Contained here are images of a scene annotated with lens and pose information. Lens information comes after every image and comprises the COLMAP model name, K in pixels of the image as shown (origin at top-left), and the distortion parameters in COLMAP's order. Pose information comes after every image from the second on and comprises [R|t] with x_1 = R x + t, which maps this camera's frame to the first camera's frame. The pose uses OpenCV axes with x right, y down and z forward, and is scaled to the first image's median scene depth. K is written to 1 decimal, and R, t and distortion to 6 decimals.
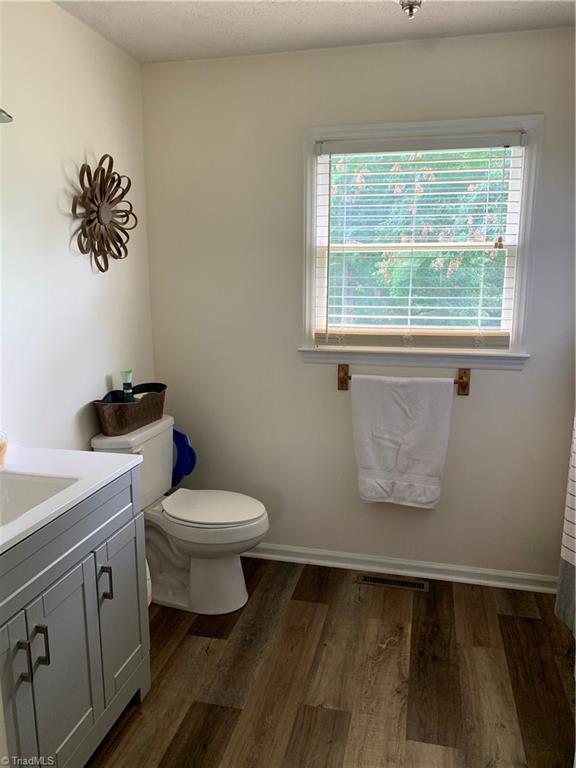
lens RADIAL K [[589.6, 0, 289.3], [0, 589.6, 387.1], [0, 0, 1]] dist [0.037065, -0.044464]
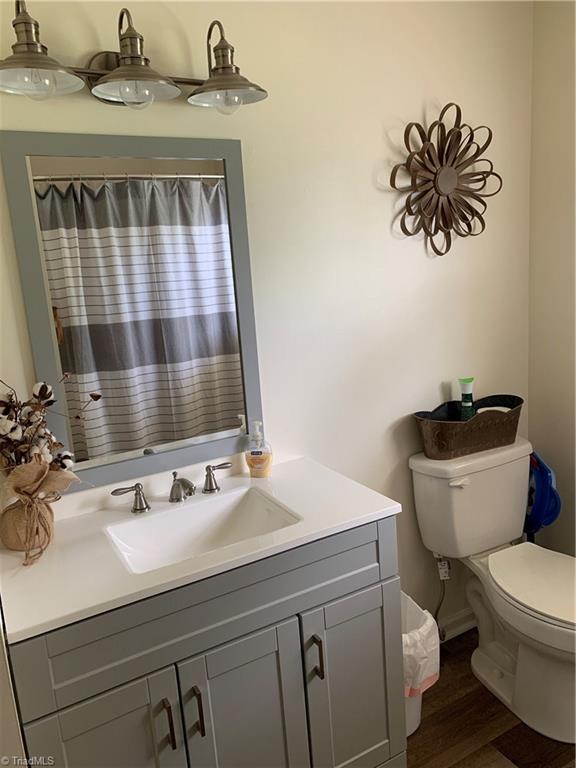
lens RADIAL K [[589.6, 0, 288.4], [0, 589.6, 384.1], [0, 0, 1]] dist [0.037065, -0.044464]
pose [[0.675912, 0.098246, -0.730405, 0.148317], [-0.066957, 0.995162, 0.071896, -0.063754], [0.733935, 0.000311, 0.679220, 0.298925]]
